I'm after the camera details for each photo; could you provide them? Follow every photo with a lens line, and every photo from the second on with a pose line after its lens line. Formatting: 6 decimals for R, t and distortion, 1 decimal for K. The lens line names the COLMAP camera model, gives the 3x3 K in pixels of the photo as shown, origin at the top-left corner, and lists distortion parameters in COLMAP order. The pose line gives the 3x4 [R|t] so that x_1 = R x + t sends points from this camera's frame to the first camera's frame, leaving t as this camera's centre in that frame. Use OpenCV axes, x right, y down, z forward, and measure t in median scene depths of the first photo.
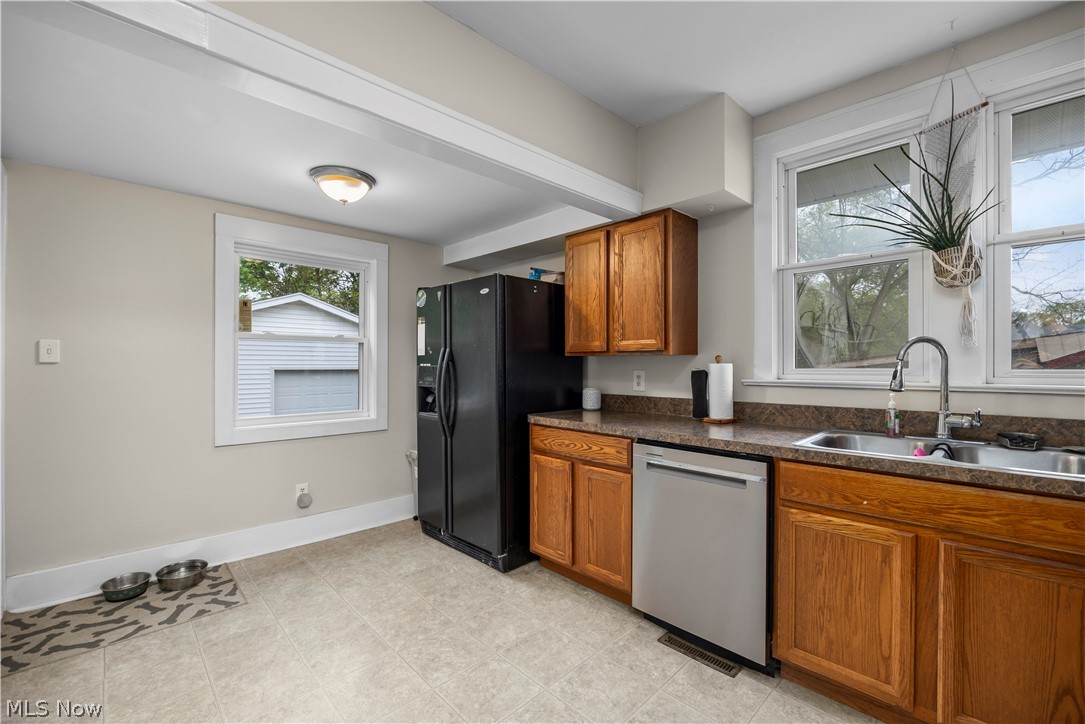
lens RADIAL K [[464.9, 0, 543.7], [0, 464.9, 355.6], [0, 0, 1]] dist [-0.013826, -0.000746]
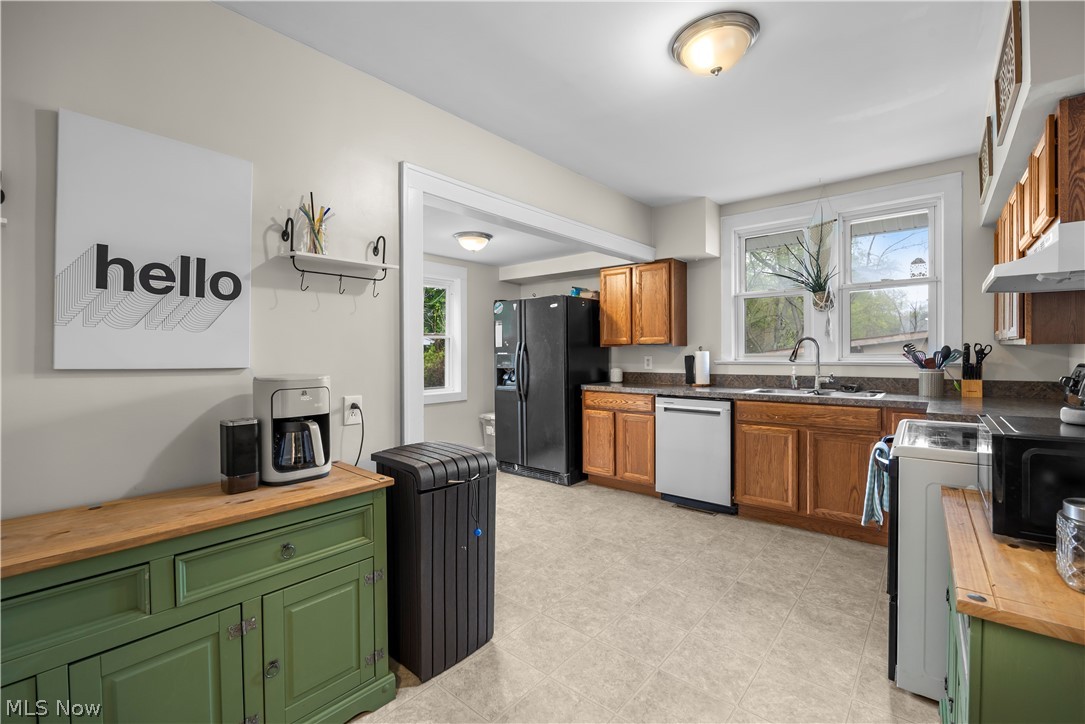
lens RADIAL K [[450.6, 0, 555.4], [0, 450.6, 346.6], [0, 0, 1]] dist [-0.016793, -0.000757]
pose [[0.995165, -0.005717, 0.098055, -0.267481], [0.005202, 0.999971, 0.005510, -0.009943], [-0.098084, -0.004973, 0.995166, -0.496293]]
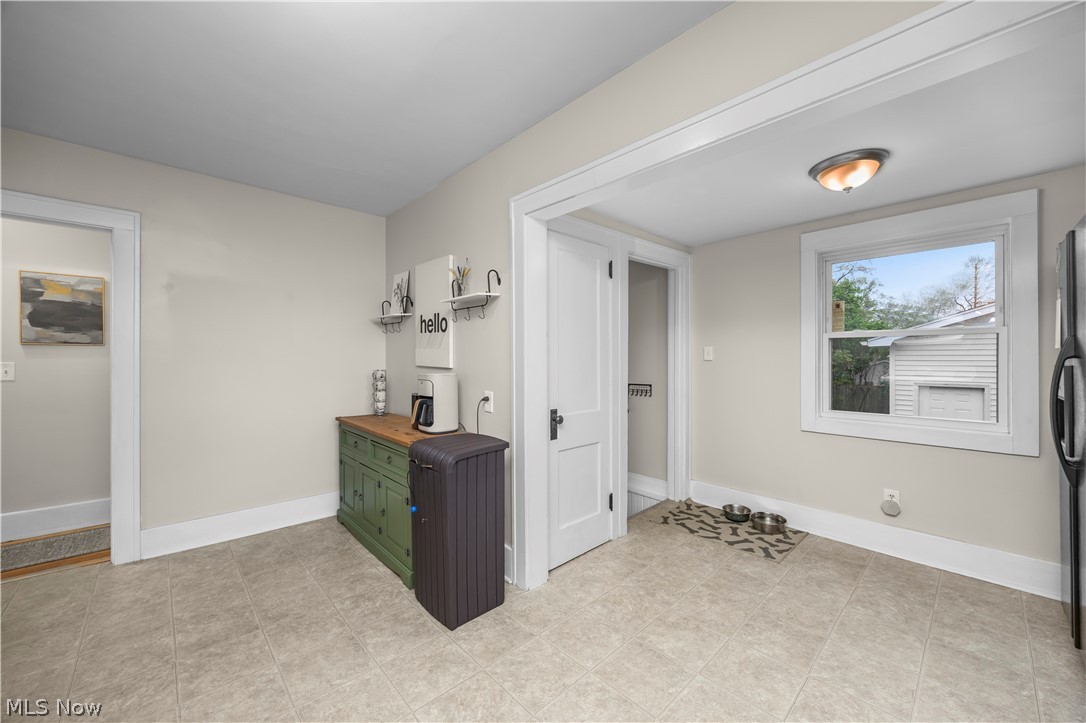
lens RADIAL K [[420.7, 0, 548.1], [0, 420.7, 365.3], [0, 0, 1]] dist [-0.011291, 0.000266]
pose [[-0.014343, 0.018933, -0.999718, 0.587585], [0.009363, 0.999779, 0.018800, 0.001794], [0.999853, -0.009091, -0.014517, 0.572107]]
